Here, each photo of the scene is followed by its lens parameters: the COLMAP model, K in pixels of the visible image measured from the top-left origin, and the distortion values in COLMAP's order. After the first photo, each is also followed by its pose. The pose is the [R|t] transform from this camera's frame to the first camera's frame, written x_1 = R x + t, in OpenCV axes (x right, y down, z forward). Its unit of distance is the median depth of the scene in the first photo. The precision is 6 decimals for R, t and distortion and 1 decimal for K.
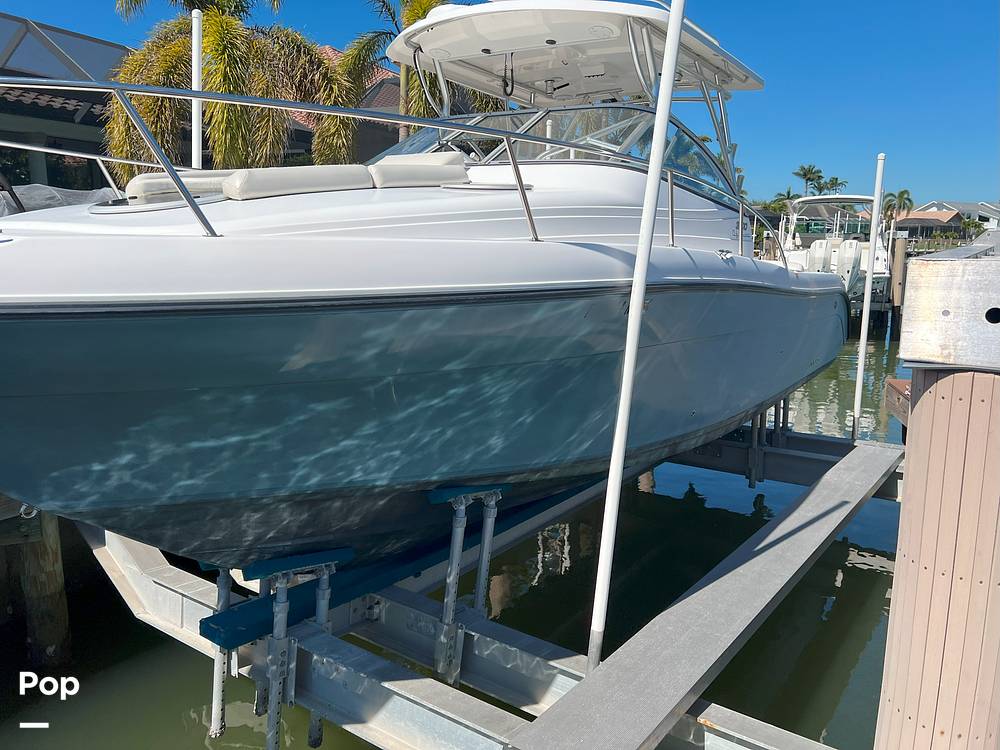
lens RADIAL K [[759.9, 0, 509.2], [0, 759.9, 372.5], [0, 0, 1]] dist [0.056446, -0.060694]
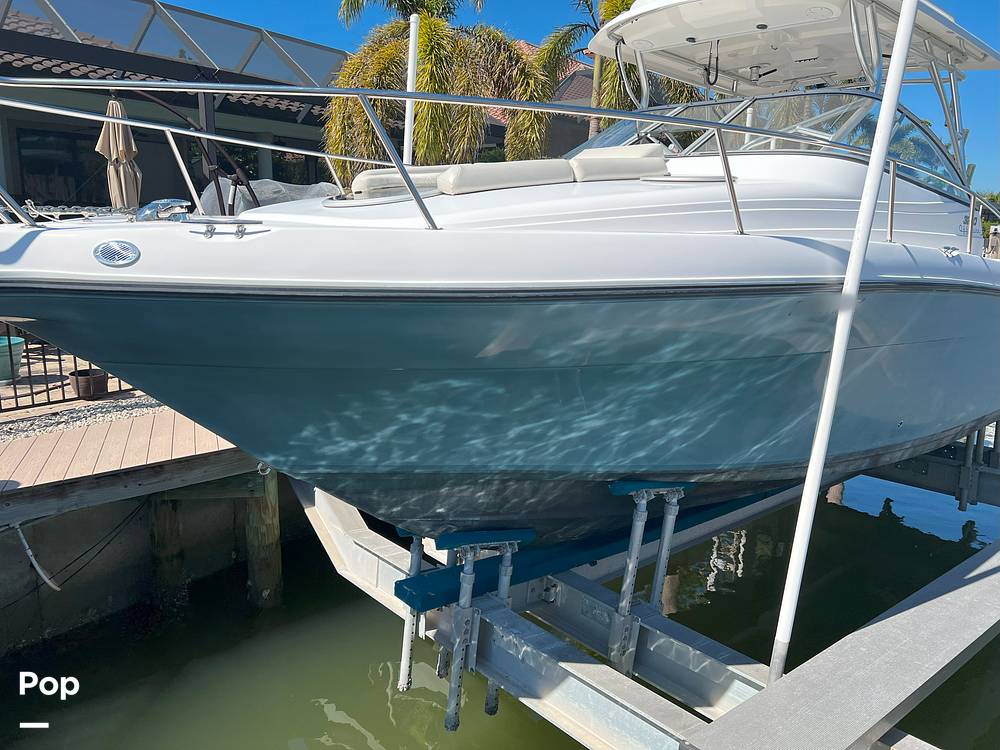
lens RADIAL K [[759.5, 0, 506.1], [0, 759.5, 377.2], [0, 0, 1]] dist [0.057867, -0.064607]
pose [[0.972644, 0.053935, -0.225954, -0.016353], [-0.050359, 0.998498, 0.021566, 0.001320], [0.226778, -0.009598, 0.973899, -0.011980]]
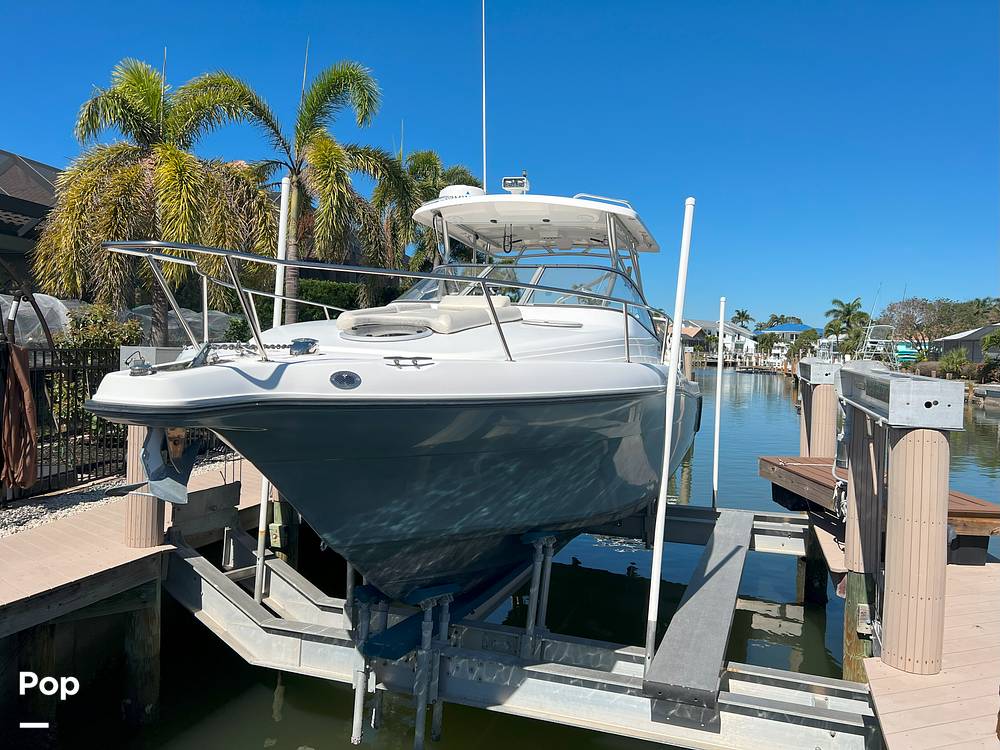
lens RADIAL K [[773.3, 0, 499.9], [0, 773.3, 353.9], [0, 0, 1]] dist [0.055472, -0.065816]
pose [[0.961177, 0.019169, 0.275266, -0.432527], [0.024414, 0.987764, -0.154032, 0.036263], [-0.274851, 0.154773, 0.948948, -0.316915]]
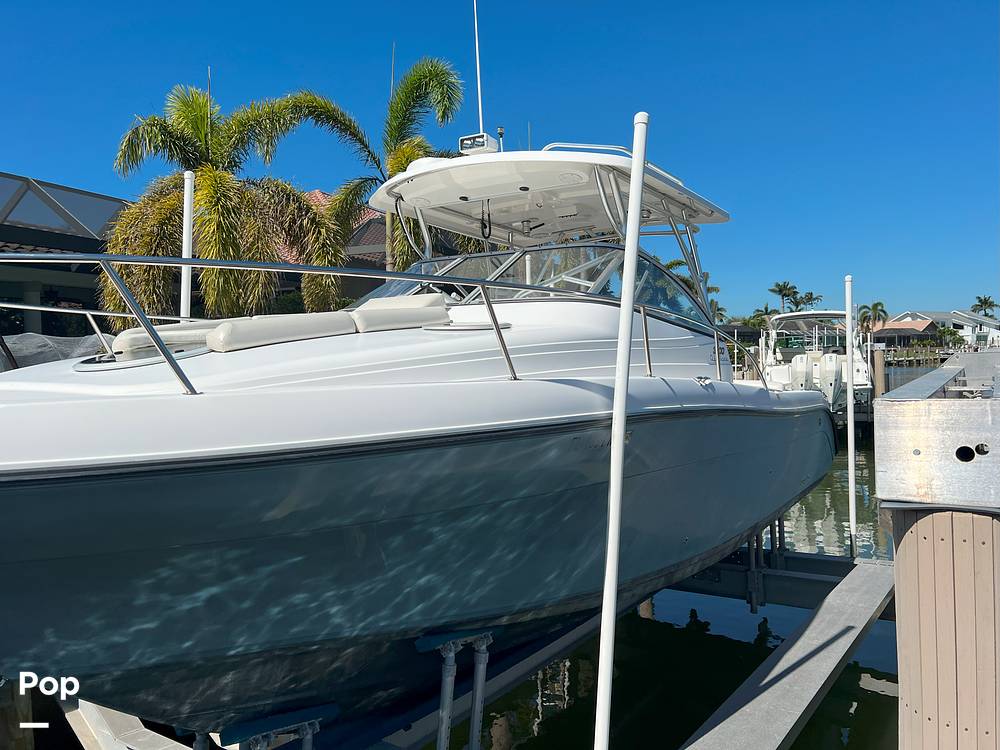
lens RADIAL K [[759.5, 0, 506.1], [0, 759.5, 377.2], [0, 0, 1]] dist [0.057867, -0.064607]
pose [[0.999222, -0.037953, 0.010725, 0.008039], [0.039141, 0.987667, -0.151599, -0.014713], [-0.004839, 0.151901, 0.988384, -0.002164]]
